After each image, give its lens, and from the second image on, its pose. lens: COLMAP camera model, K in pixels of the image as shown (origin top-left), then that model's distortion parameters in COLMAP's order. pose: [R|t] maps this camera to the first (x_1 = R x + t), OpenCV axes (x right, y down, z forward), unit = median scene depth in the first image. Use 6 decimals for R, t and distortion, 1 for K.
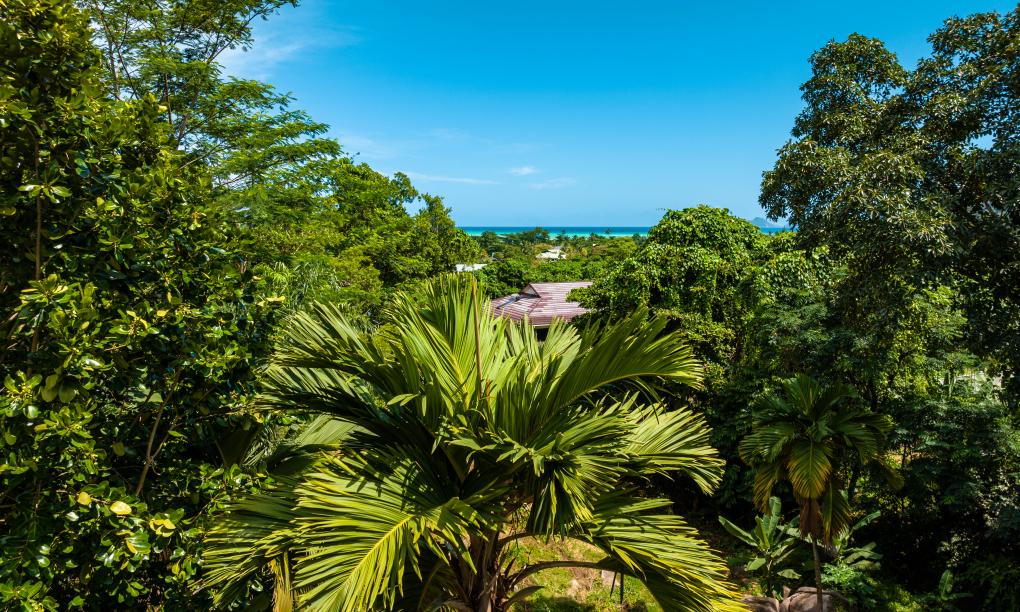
lens RADIAL K [[724.2, 0, 508.4], [0, 724.2, 306.6], [0, 0, 1]] dist [-0.032609, -0.001092]
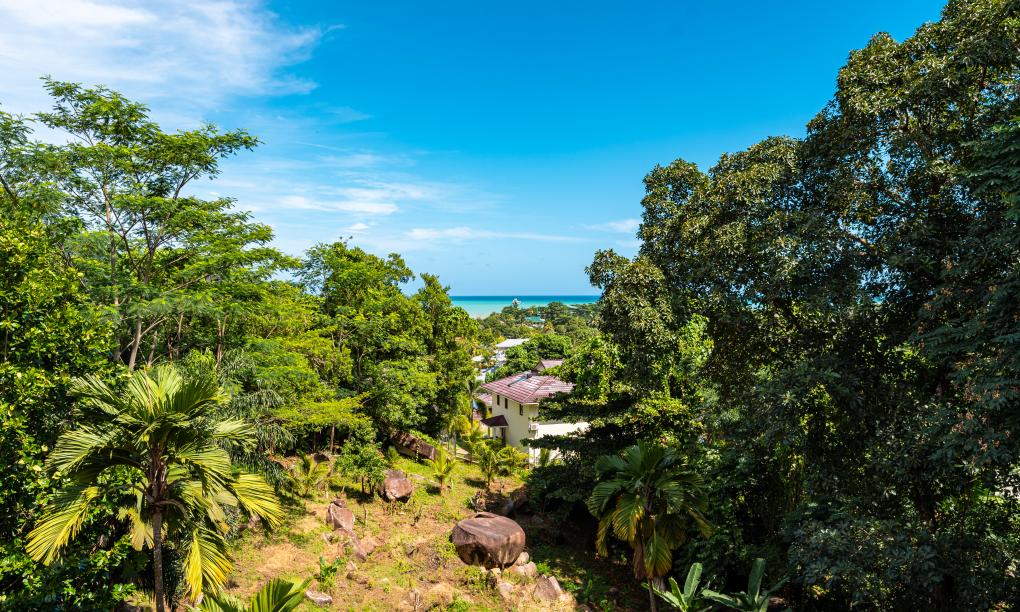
lens RADIAL K [[831.0, 0, 511.7], [0, 831.0, 308.8], [0, 0, 1]] dist [-0.003373, 0.004434]
pose [[0.995104, -0.004787, -0.098714, 0.147944], [-0.004354, 0.995733, -0.092182, 0.003611], [0.098734, 0.092161, 0.990837, -0.181875]]
